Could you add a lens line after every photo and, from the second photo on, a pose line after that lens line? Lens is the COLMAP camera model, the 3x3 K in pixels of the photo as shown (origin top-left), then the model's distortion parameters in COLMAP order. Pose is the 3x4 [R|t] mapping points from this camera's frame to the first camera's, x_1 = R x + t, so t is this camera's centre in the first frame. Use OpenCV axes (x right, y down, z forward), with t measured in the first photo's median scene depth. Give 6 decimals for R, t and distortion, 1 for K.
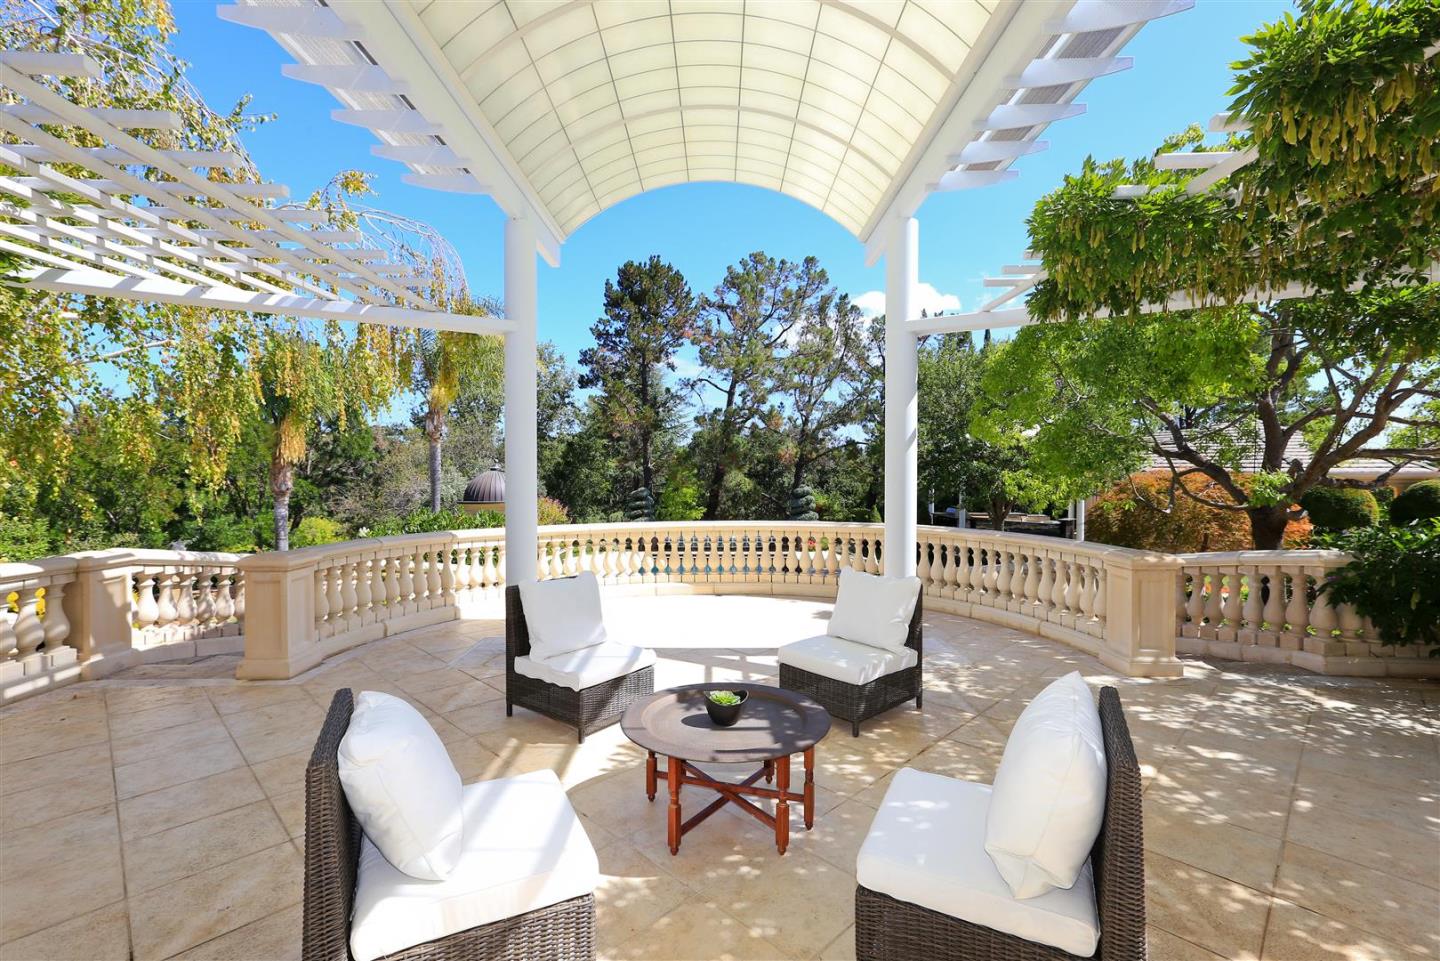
lens RADIAL K [[708.8, 0, 720.0], [0, 708.8, 480.5], [0, 0, 1]] dist [-0.003330, 0.000041]
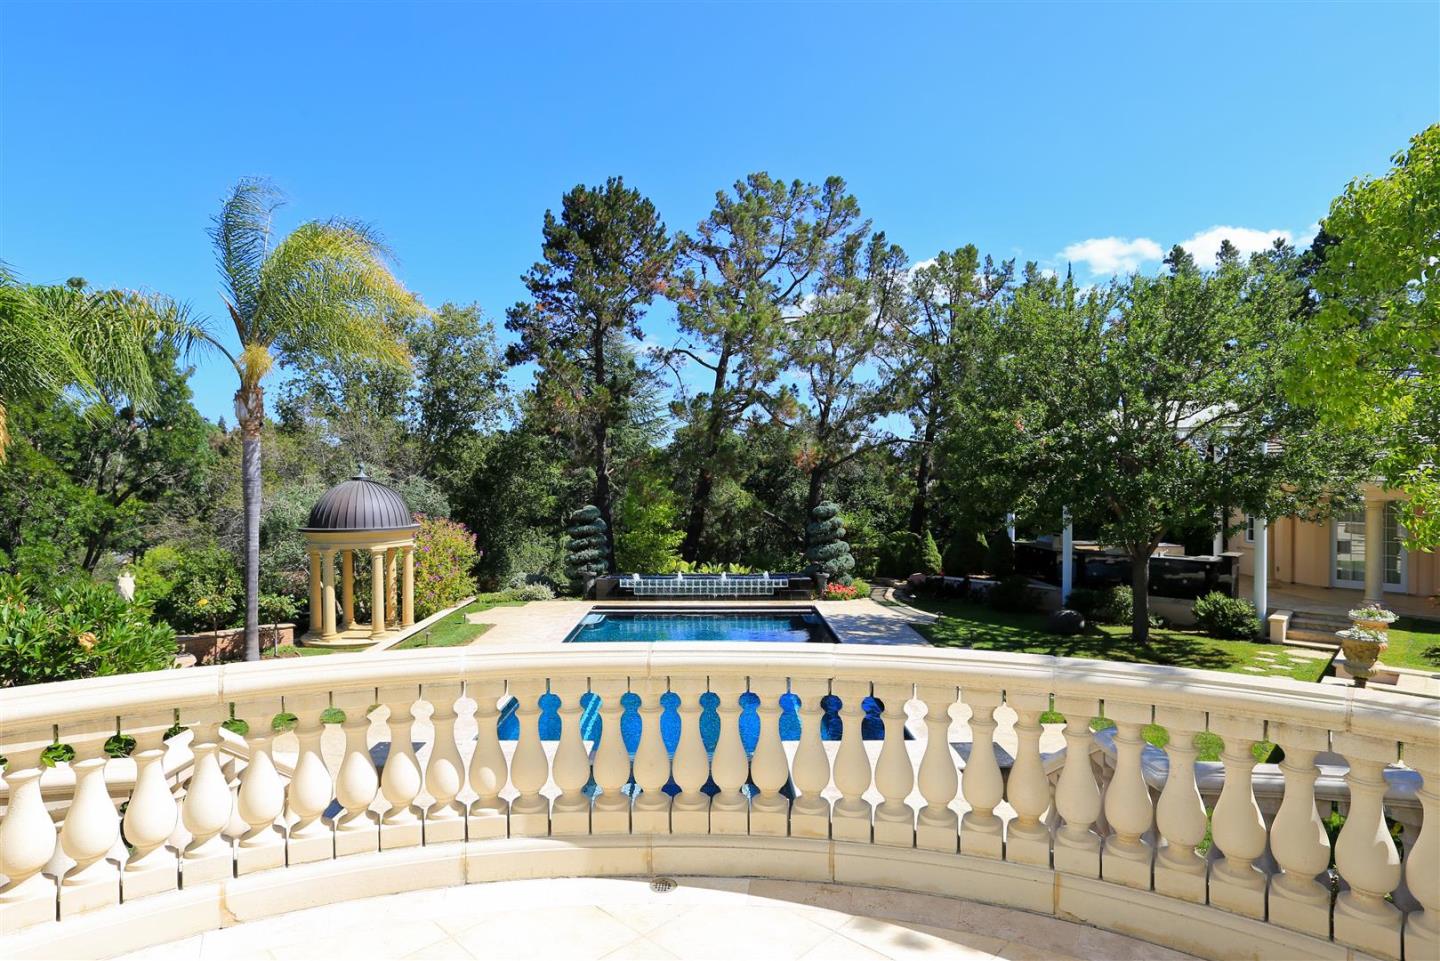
lens RADIAL K [[820.7, 0, 737.7], [0, 820.7, 486.0], [0, 0, 1]] dist [-0.027837, -0.000582]
pose [[0.999218, 0.000026, 0.039551, -0.000788], [0.000012, 1.000000, -0.000942, -0.006770], [-0.039551, 0.000942, 0.999217, 0.178685]]
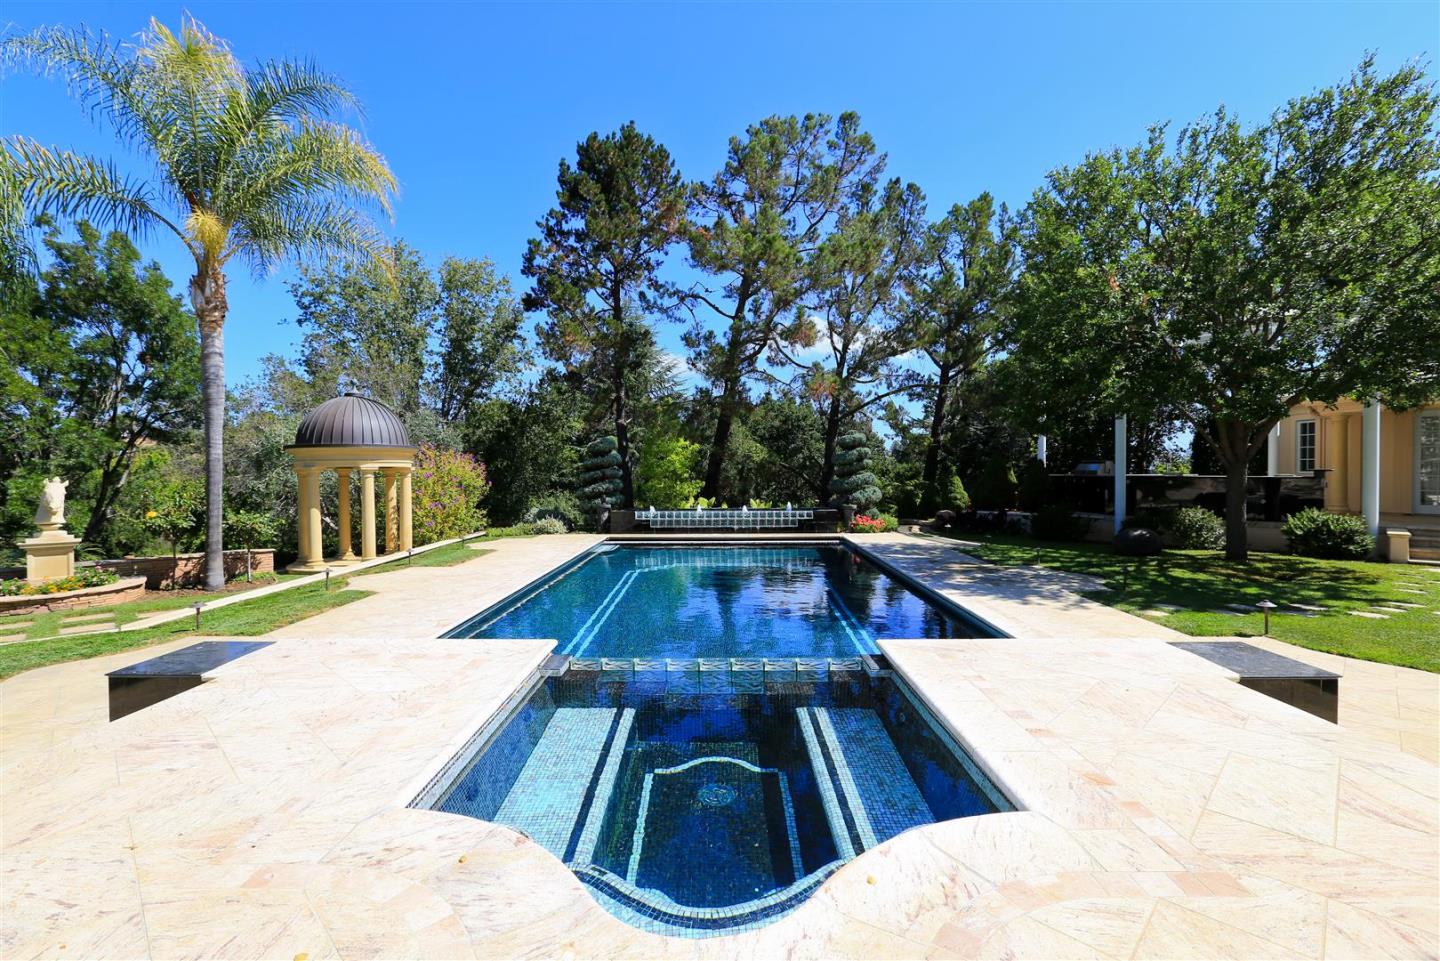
lens RADIAL K [[708.8, 0, 720.0], [0, 708.8, 480.5], [0, 0, 1]] dist [-0.003330, 0.000041]
pose [[0.999922, -0.012455, -0.001180, -0.003761], [0.012453, 0.999921, -0.001838, 0.043519], [0.001203, 0.001823, 0.999998, 0.294953]]
